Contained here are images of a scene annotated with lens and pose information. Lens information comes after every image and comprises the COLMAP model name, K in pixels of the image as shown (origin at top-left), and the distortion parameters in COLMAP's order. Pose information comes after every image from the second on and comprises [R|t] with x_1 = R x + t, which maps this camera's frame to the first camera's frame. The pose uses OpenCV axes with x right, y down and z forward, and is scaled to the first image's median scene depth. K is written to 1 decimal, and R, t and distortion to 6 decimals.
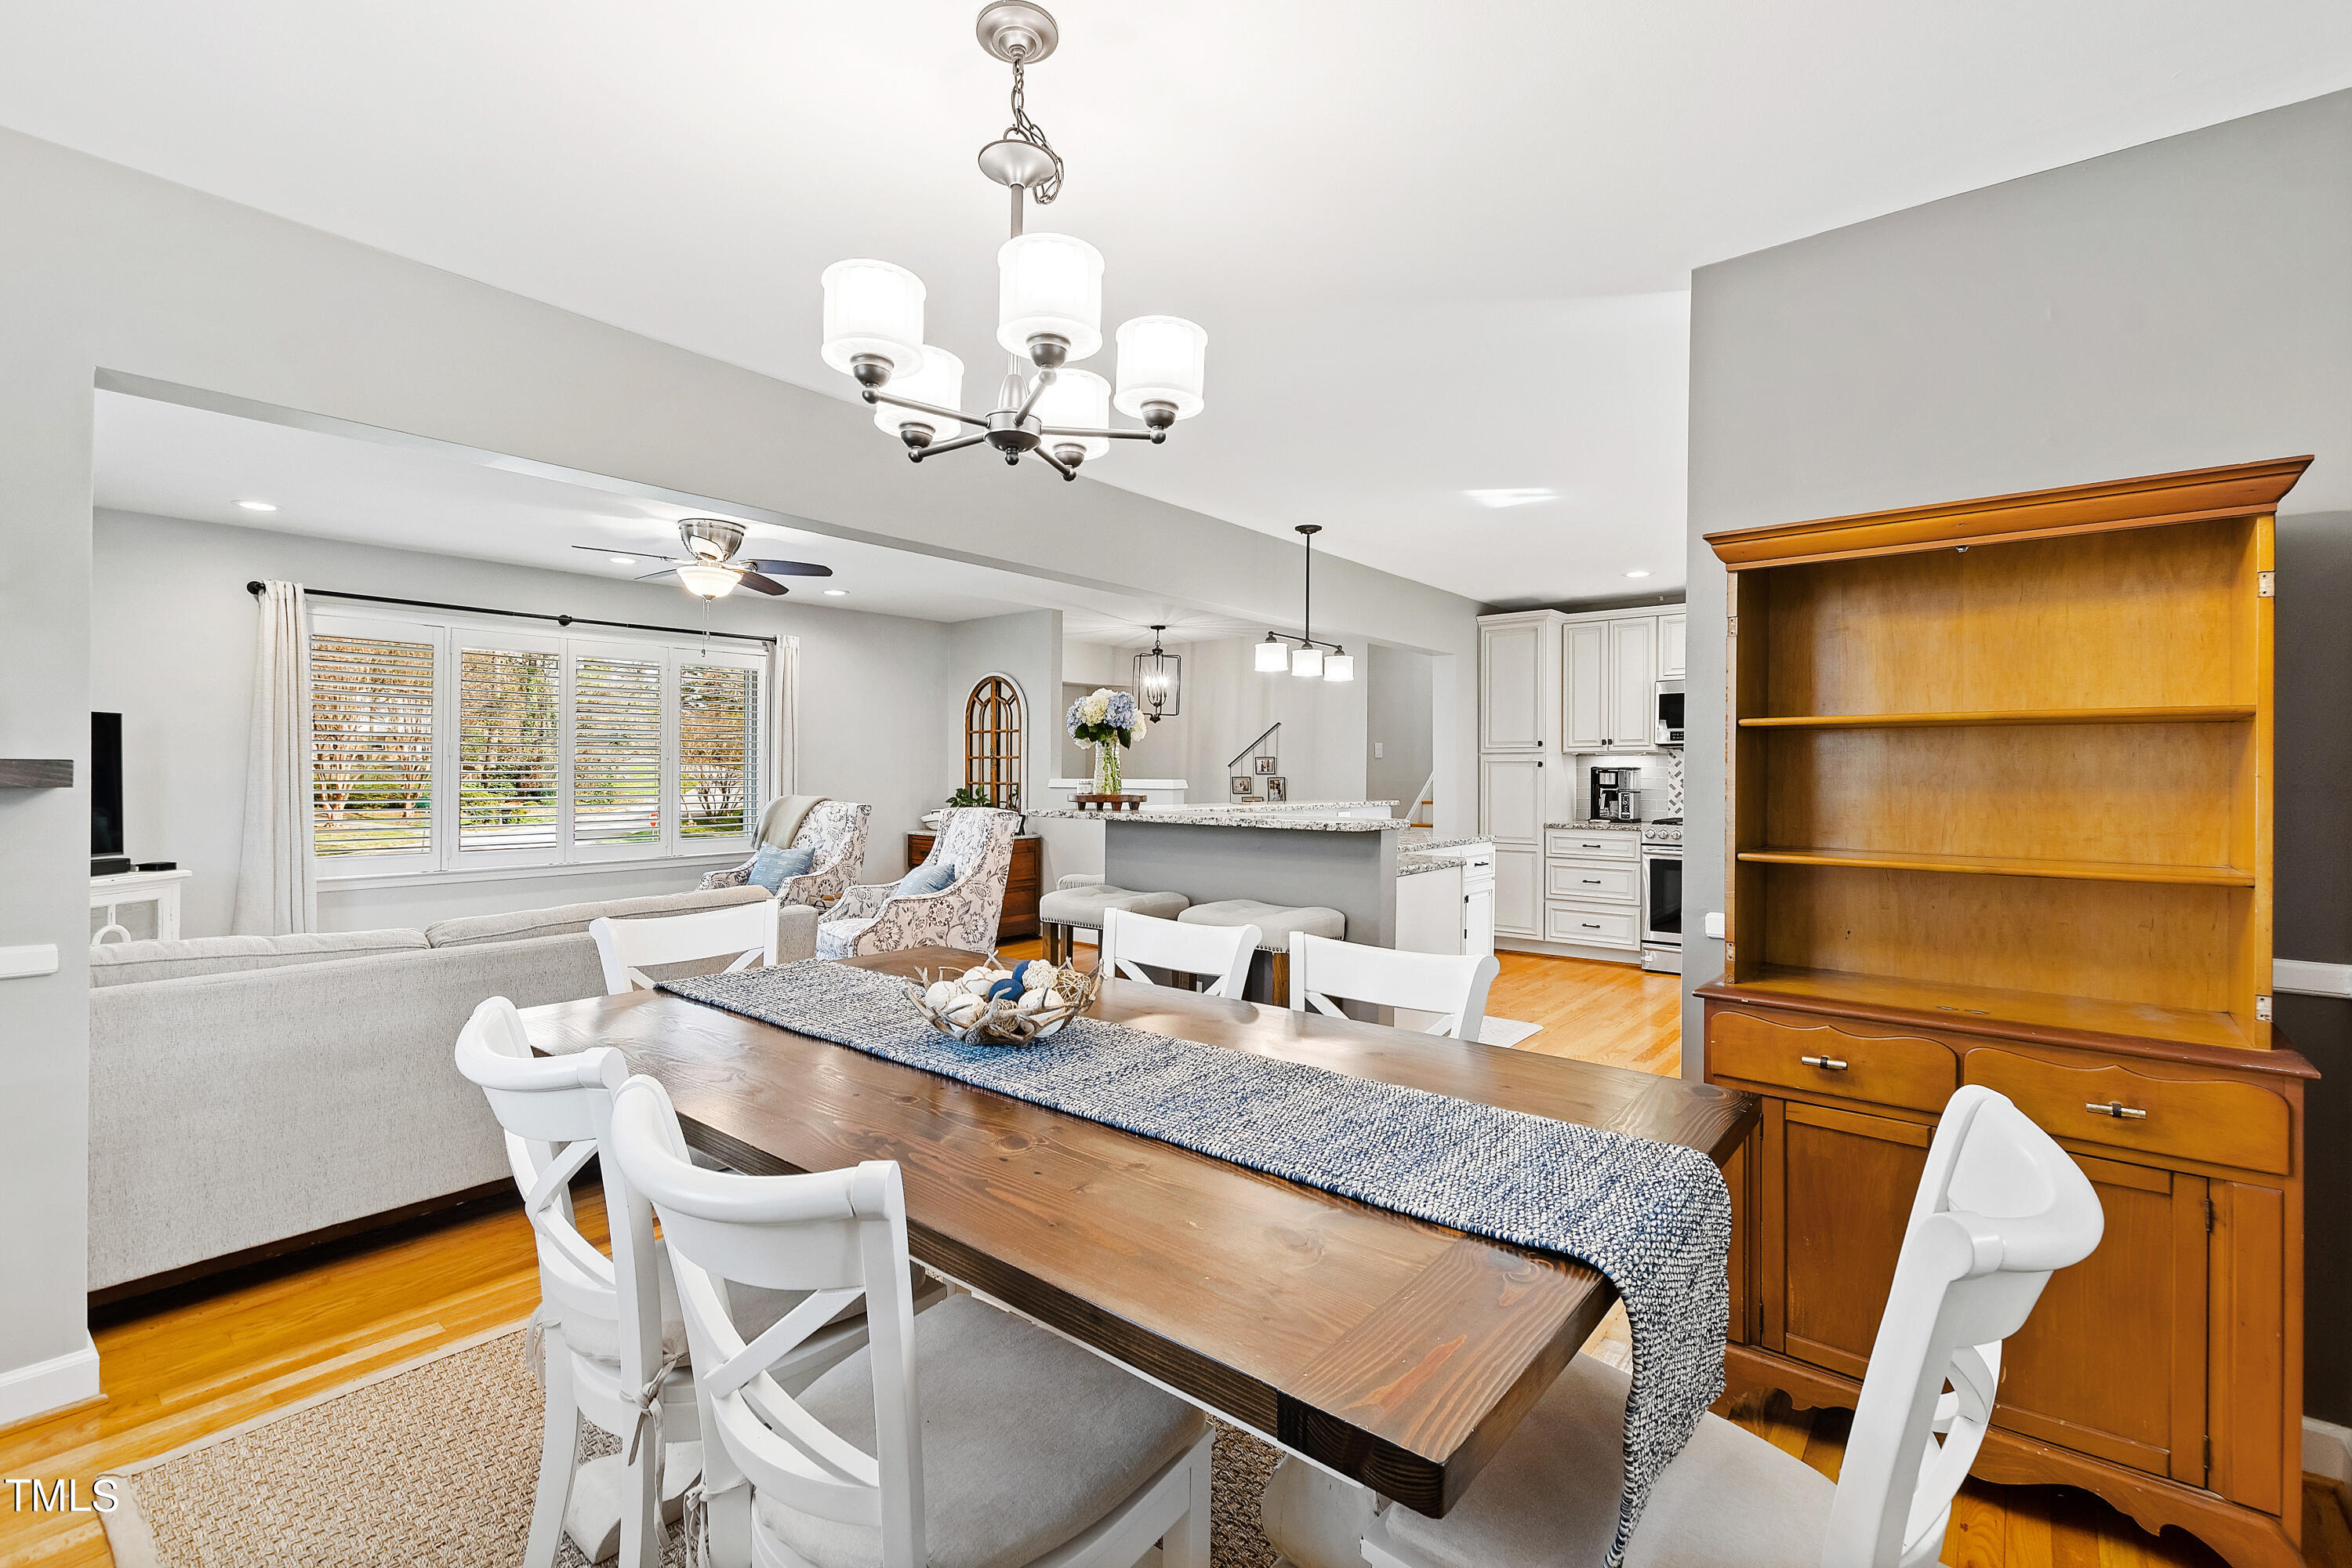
lens RADIAL K [[1039.0, 0, 1164.9], [0, 1039.0, 776.8], [0, 0, 1]] dist [0.000878, -0.000128]
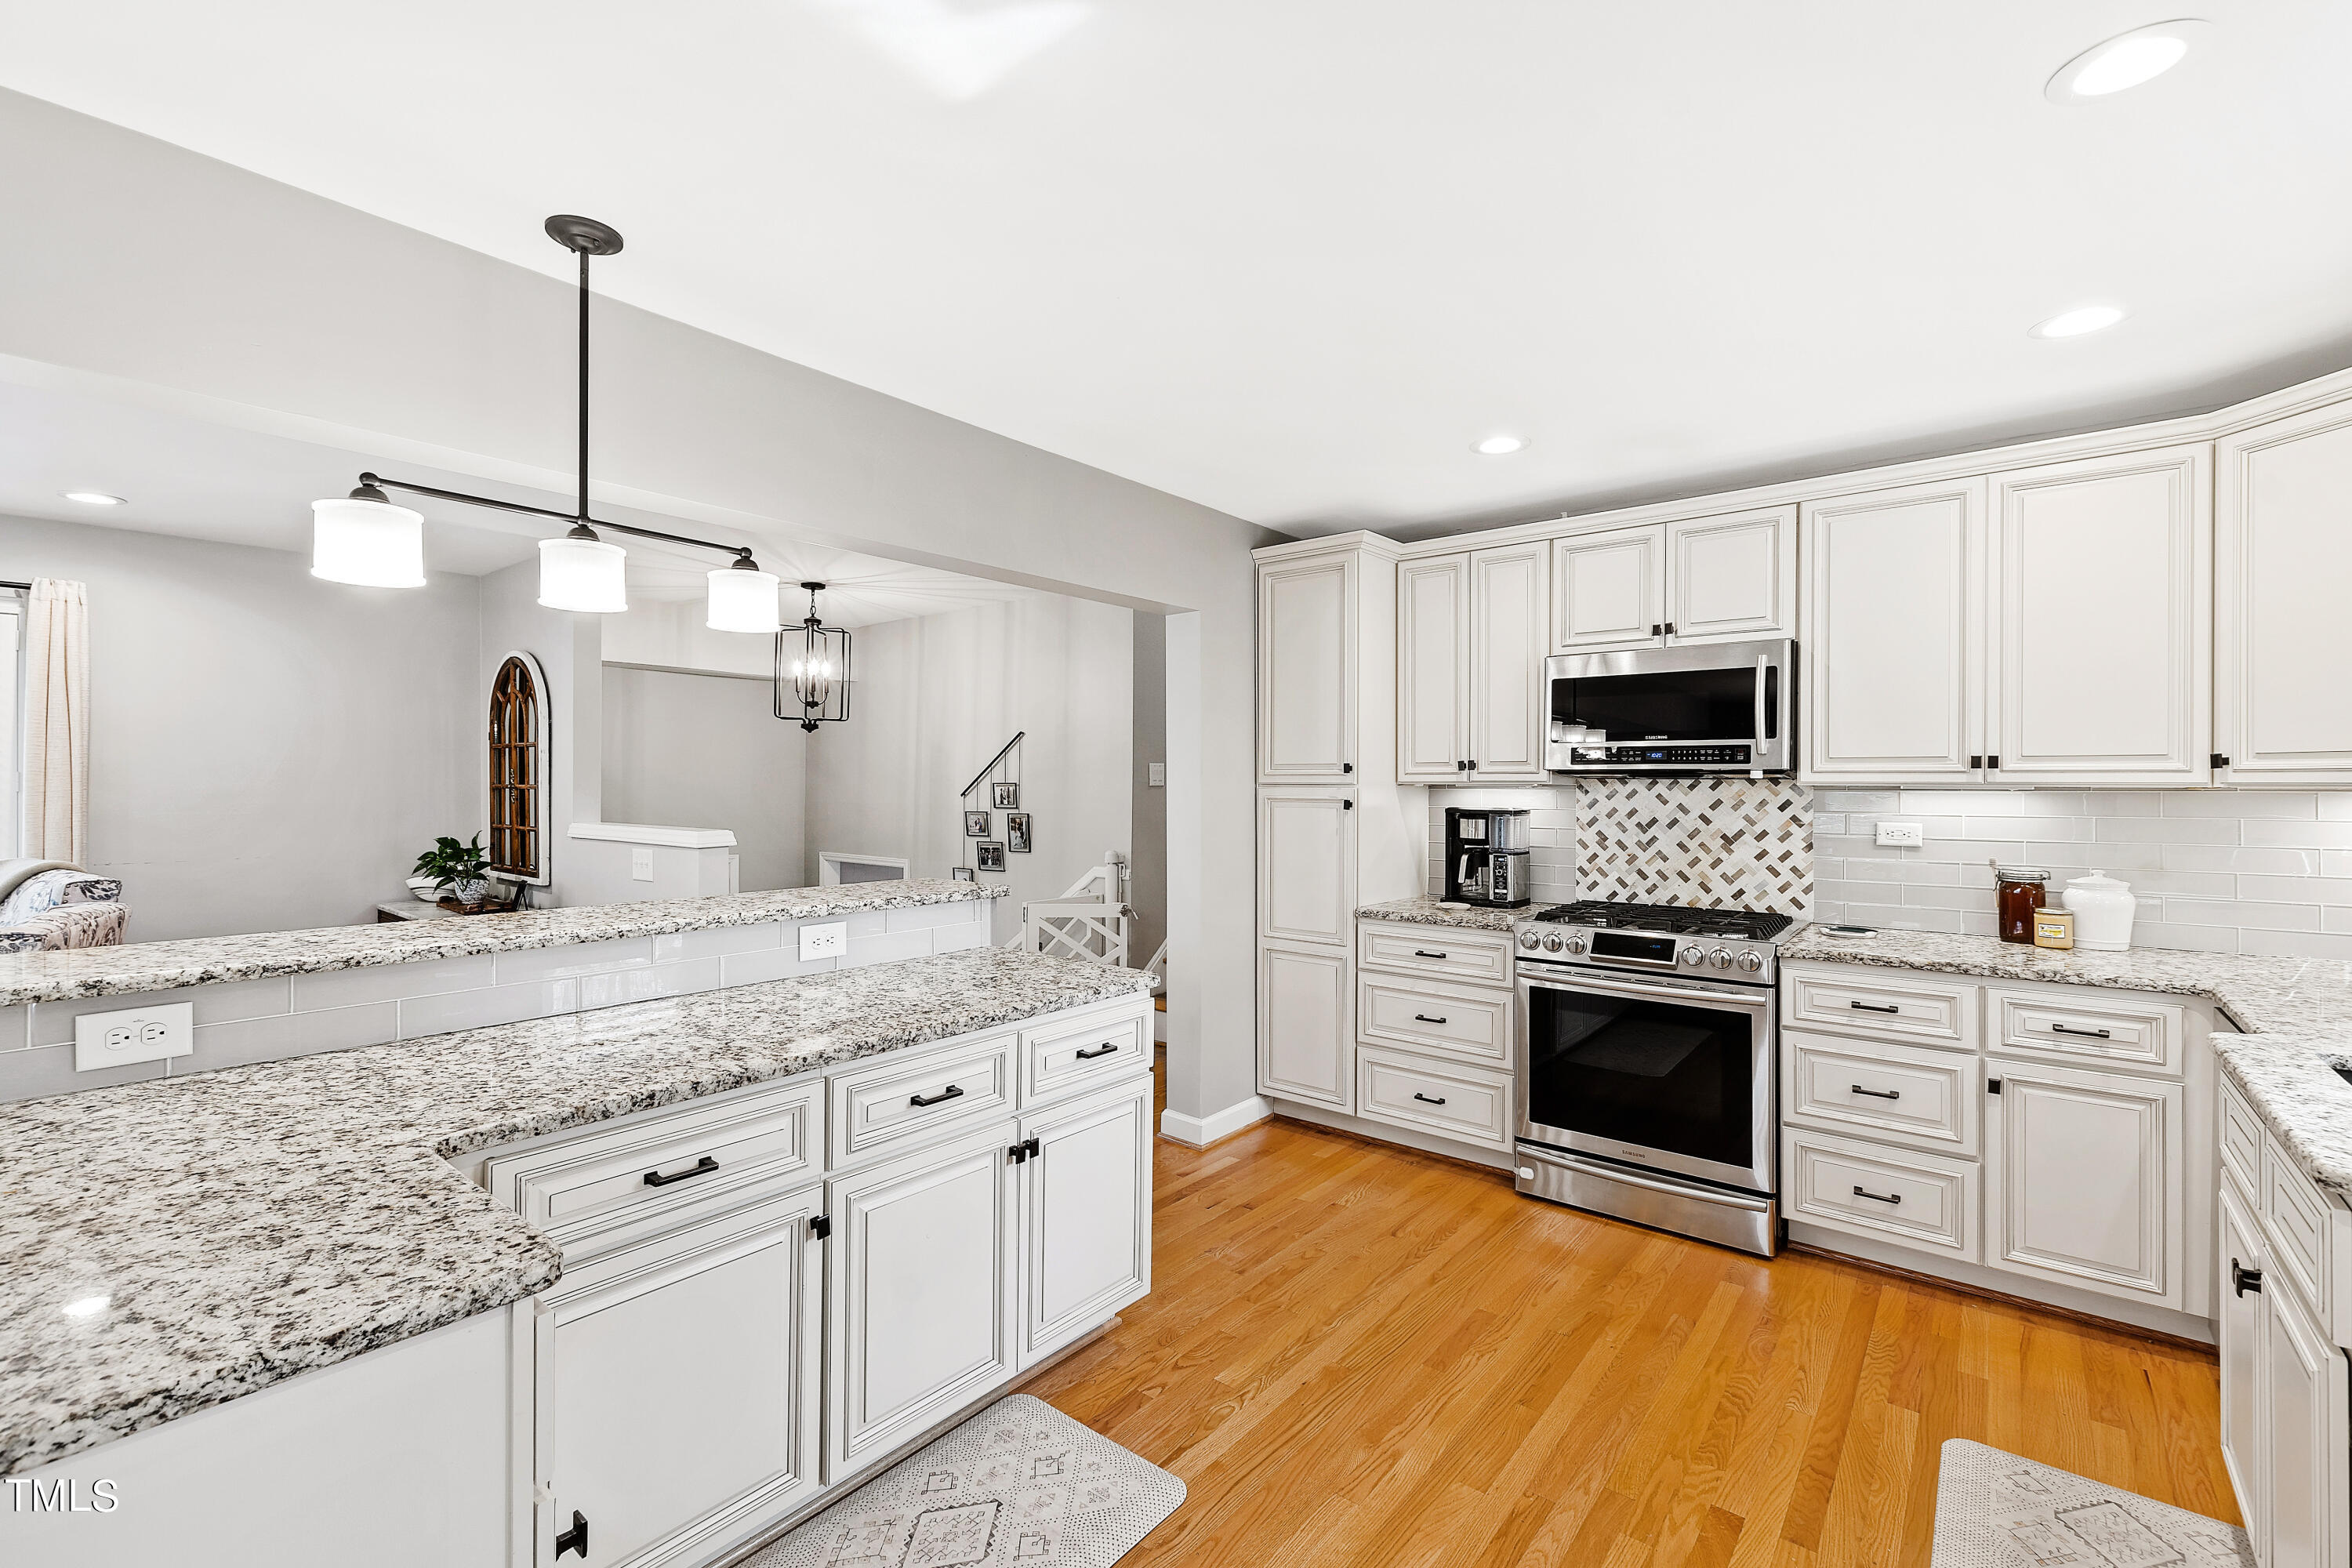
lens RADIAL K [[1013.3, 0, 1155.0], [0, 1013.3, 787.3], [0, 0, 1]] dist [0.001338, -0.000181]
pose [[0.999997, 0.000986, -0.002227, 0.254533], [-0.000986, 1.000000, 0.000045, -0.021344], [0.002227, -0.000043, 0.999998, 0.442639]]
